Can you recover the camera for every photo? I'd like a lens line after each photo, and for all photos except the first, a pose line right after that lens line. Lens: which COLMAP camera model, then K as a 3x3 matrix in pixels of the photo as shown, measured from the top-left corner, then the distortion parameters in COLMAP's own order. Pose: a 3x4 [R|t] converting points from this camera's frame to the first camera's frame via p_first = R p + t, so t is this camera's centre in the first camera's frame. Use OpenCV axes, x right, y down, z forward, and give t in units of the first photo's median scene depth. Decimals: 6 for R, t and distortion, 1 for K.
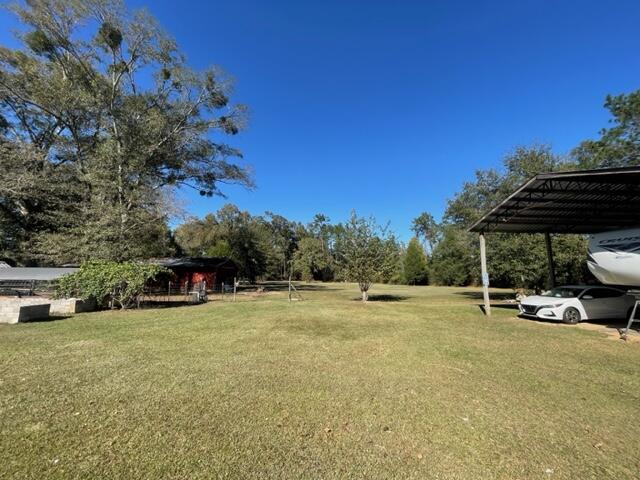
lens RADIAL K [[258.9, 0, 320.0], [0, 258.9, 240.0], [0, 0, 1]] dist [-0.001040, -0.000617]
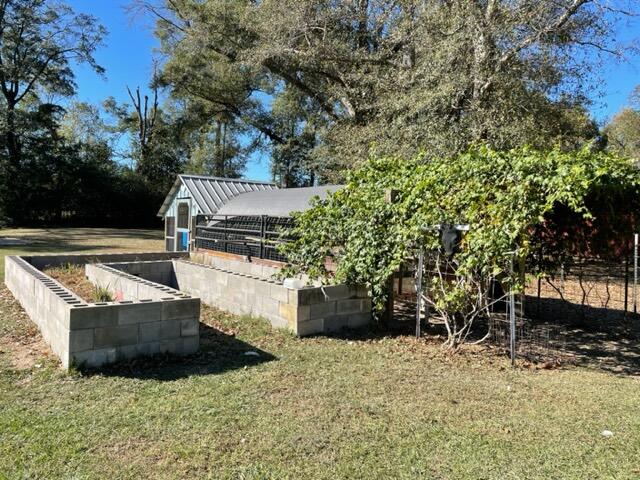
lens RADIAL K [[482.7, 0, 321.6], [0, 482.7, 221.9], [0, 0, 1]] dist [0.090095, -0.115026]
pose [[0.517122, 0.012624, -0.855818, -0.461053], [0.092293, 0.993239, 0.070418, 0.119902], [0.850921, -0.115401, 0.512461, 0.699294]]
